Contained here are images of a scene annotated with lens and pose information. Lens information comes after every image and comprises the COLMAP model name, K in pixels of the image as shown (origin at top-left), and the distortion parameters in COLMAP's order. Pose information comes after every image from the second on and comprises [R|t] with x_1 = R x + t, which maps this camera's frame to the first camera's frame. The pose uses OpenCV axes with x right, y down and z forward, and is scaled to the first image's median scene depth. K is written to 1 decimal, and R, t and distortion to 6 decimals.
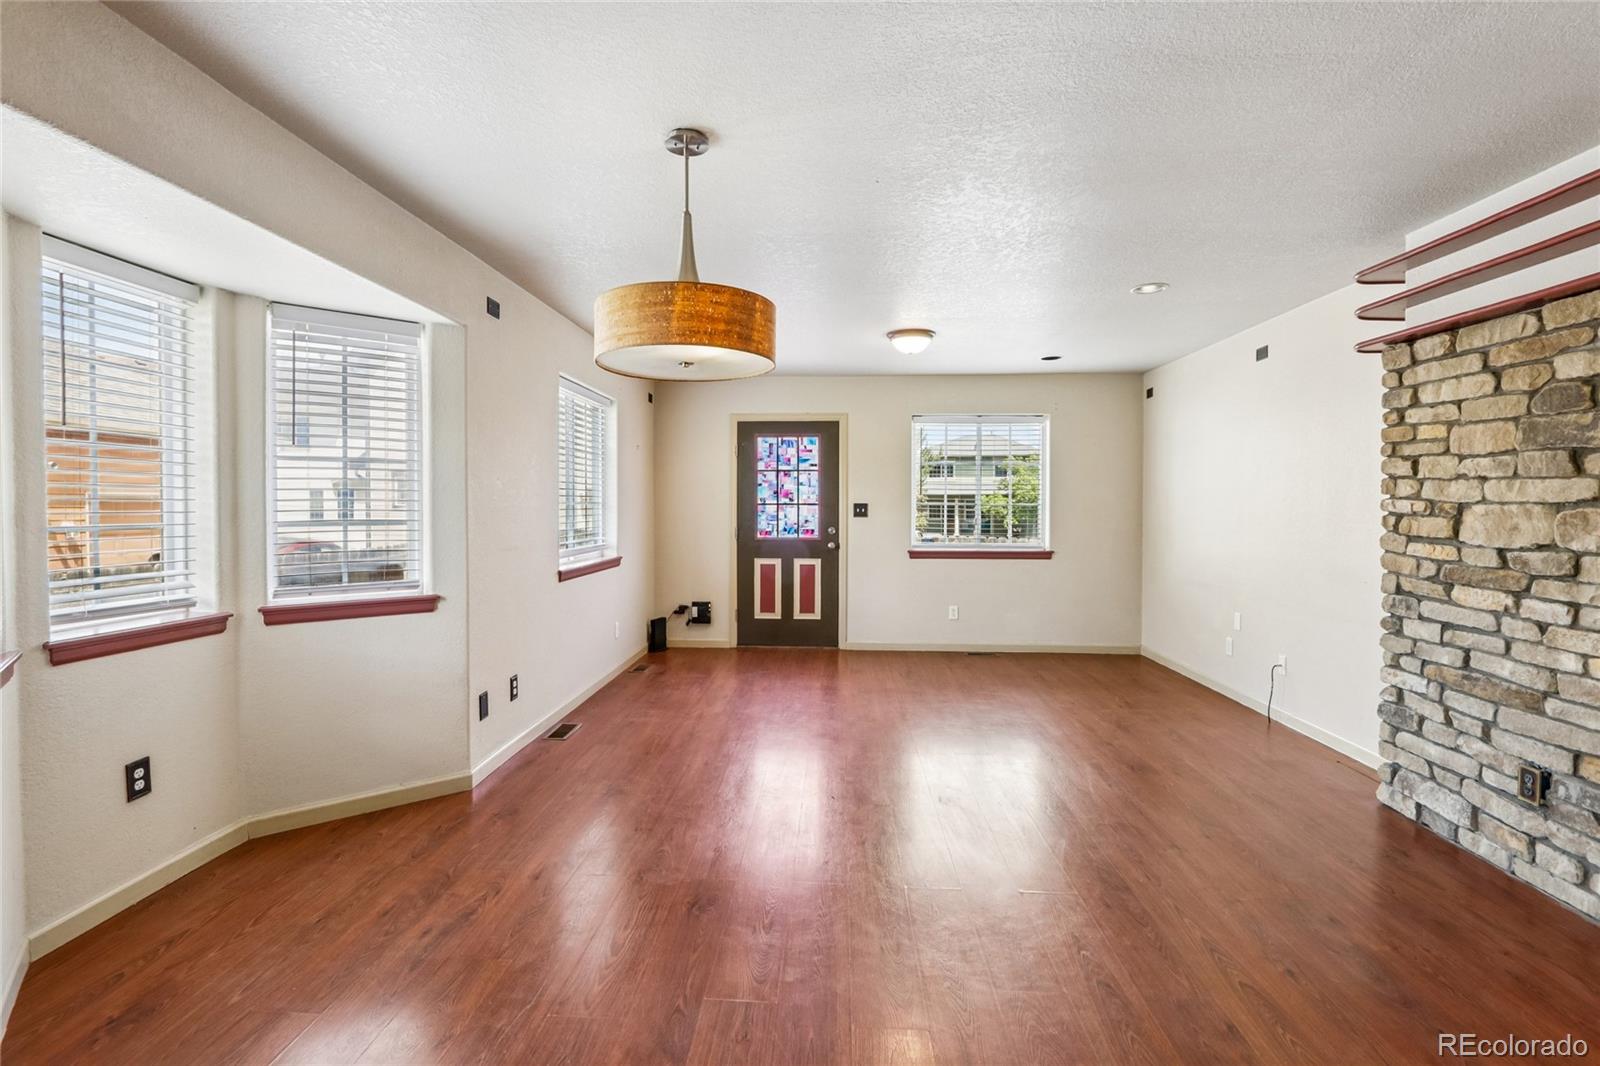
lens RADIAL K [[739.7, 0, 779.0], [0, 739.7, 516.9], [0, 0, 1]] dist [-0.015228, 0.002323]
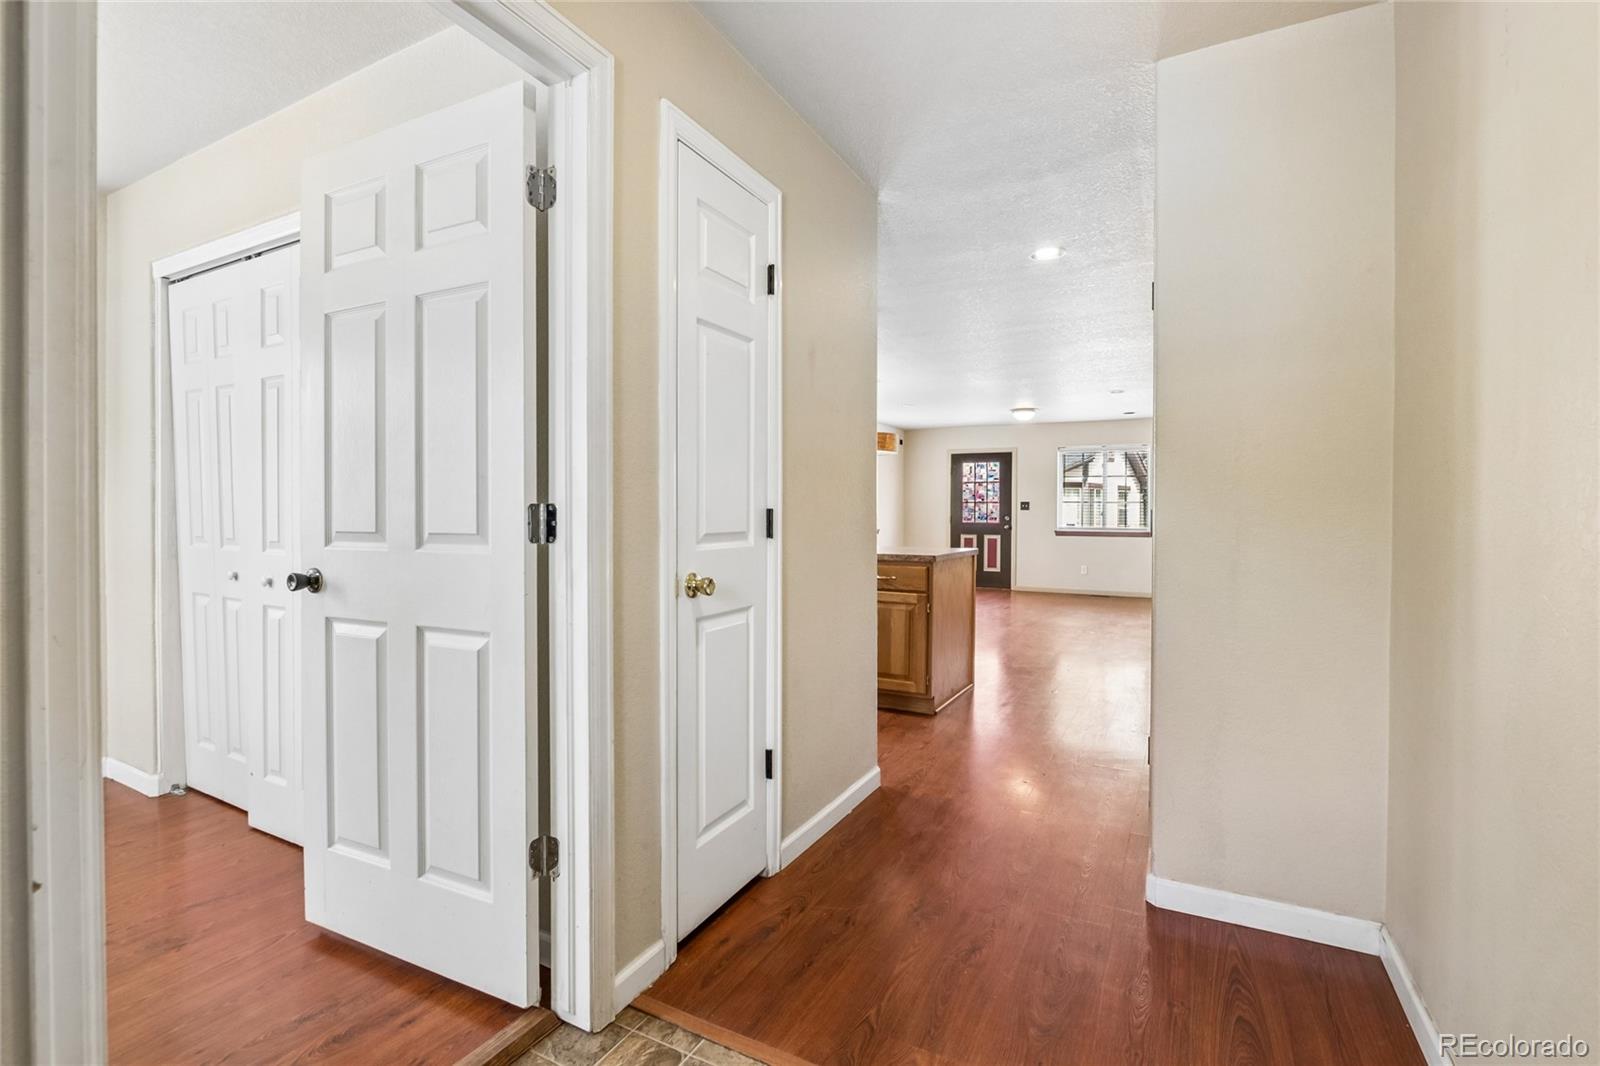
lens RADIAL K [[739.7, 0, 787.0], [0, 739.7, 521.2], [0, 0, 1]] dist [-0.015228, 0.002323]
pose [[0.912864, 0.008482, -0.408176, 0.295627], [-0.010300, 0.999944, -0.002256, 0.033814], [0.408134, 0.006264, 0.912901, -0.710859]]
